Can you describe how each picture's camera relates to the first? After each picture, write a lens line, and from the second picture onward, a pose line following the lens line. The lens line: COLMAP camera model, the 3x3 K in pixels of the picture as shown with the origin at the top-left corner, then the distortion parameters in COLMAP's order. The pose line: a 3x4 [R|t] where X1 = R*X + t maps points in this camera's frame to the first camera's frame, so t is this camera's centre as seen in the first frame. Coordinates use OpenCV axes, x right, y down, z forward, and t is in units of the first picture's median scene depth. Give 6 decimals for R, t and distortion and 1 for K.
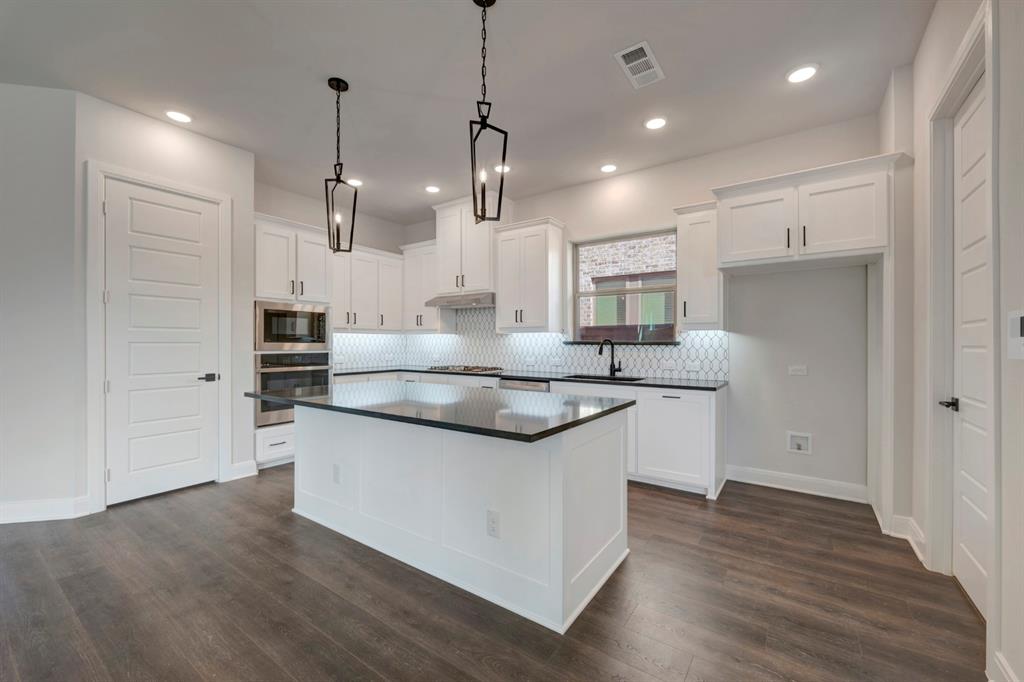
lens RADIAL K [[406.8, 0, 517.6], [0, 406.8, 341.7], [0, 0, 1]] dist [-0.001998, -0.000710]
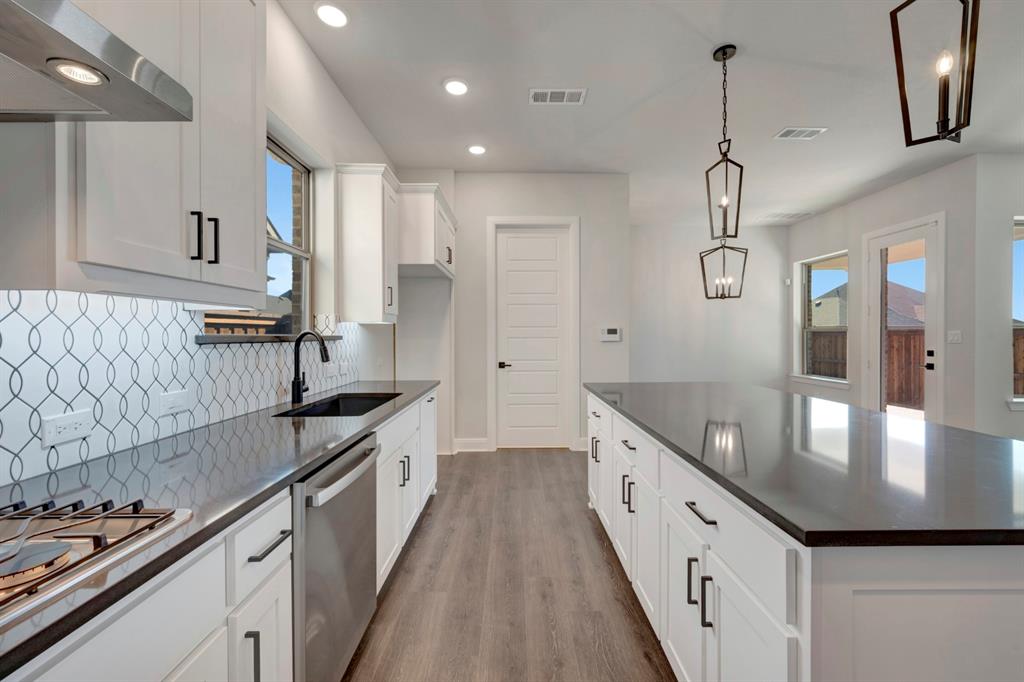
lens RADIAL K [[406.8, 0, 519.3], [0, 406.8, 333.6], [0, 0, 1]] dist [-0.001998, -0.000710]
pose [[-0.579591, -0.000524, 0.814907, -0.381413], [-0.002565, 0.999996, -0.001182, -0.003640], [-0.814904, -0.002775, -0.579590, 1.172194]]
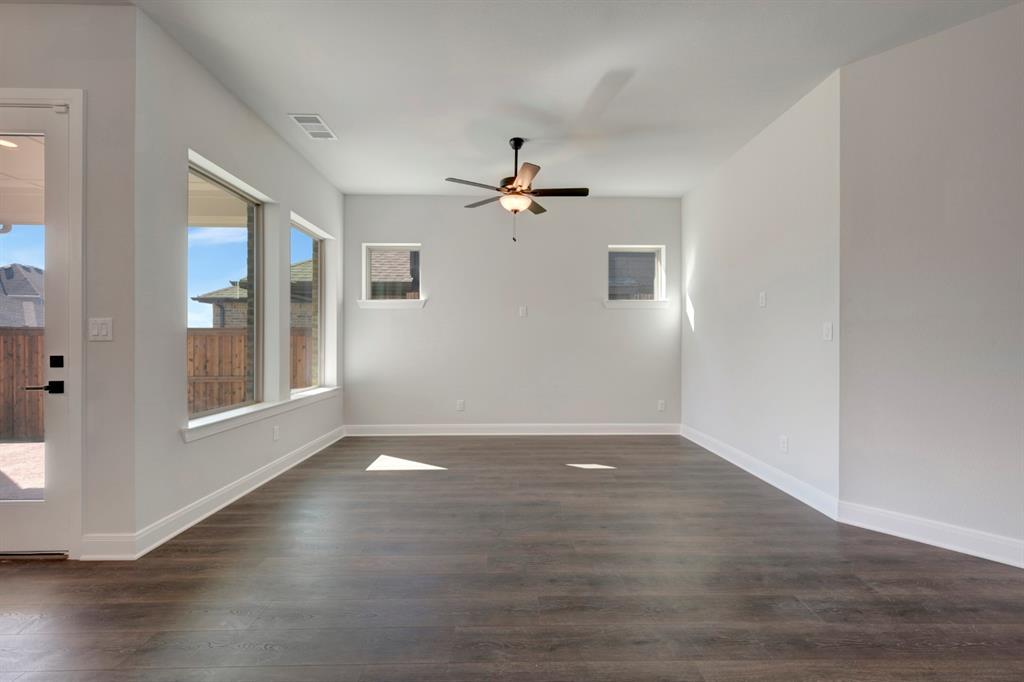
lens RADIAL K [[406.8, 0, 515.7], [0, 406.8, 345.7], [0, 0, 1]] dist [-0.001998, -0.000710]
pose [[-0.808712, 0.001785, -0.588203, -0.314376], [-0.004570, 0.999946, 0.009317, 0.016065], [0.588188, 0.010223, -0.808660, 0.438771]]
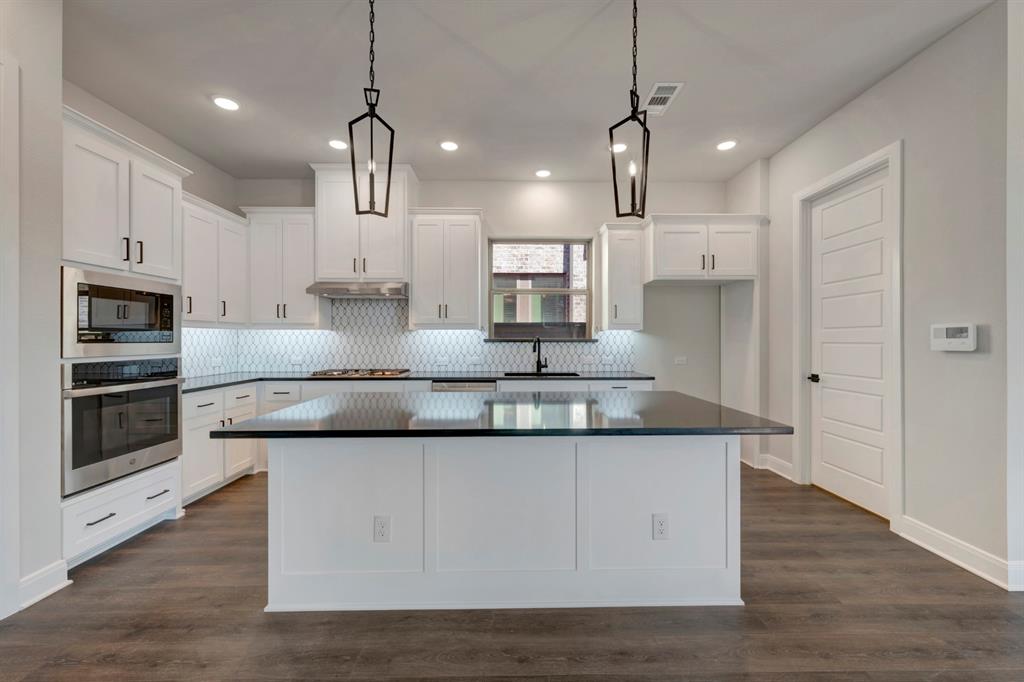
lens RADIAL K [[406.8, 0, 516.3], [0, 406.8, 336.6], [0, 0, 1]] dist [-0.001998, -0.000710]
pose [[0.814282, 0.001149, 0.580468, -0.461238], [0.000402, 0.999997, -0.002543, -0.004833], [-0.580469, 0.002305, 0.814279, 0.200696]]
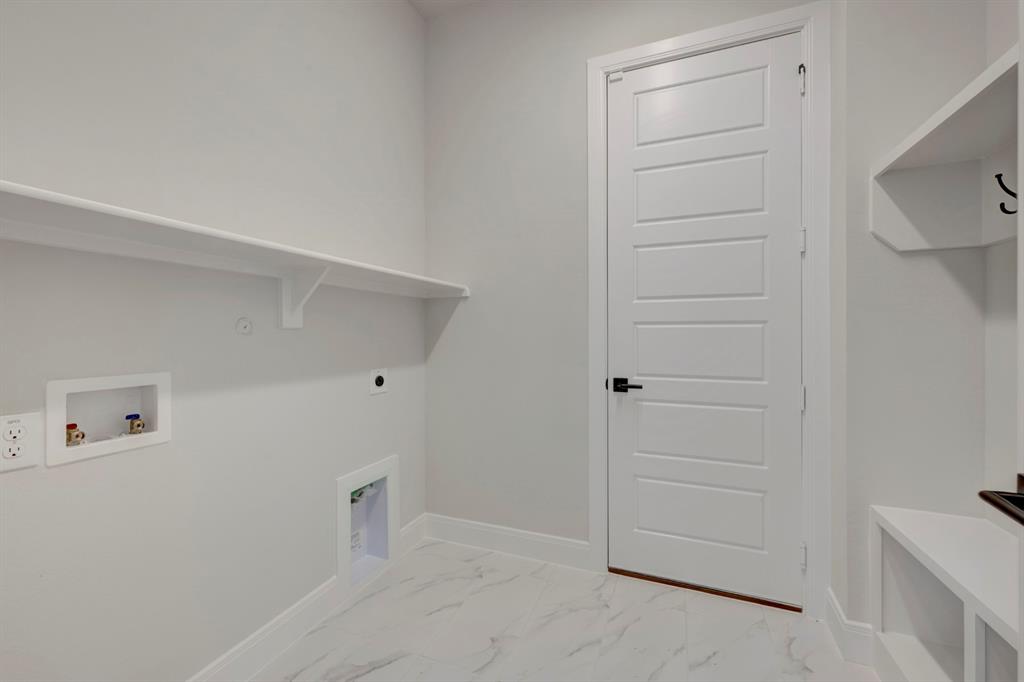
lens RADIAL K [[406.8, 0, 512.9], [0, 406.8, 335.8], [0, 0, 1]] dist [-0.001998, -0.000710]
pose [[-0.210337, -0.003235, 0.977623, 0.116101], [-0.007732, 0.999969, 0.001645, 0.022750], [-0.977598, -0.007213, -0.210356, 0.784651]]
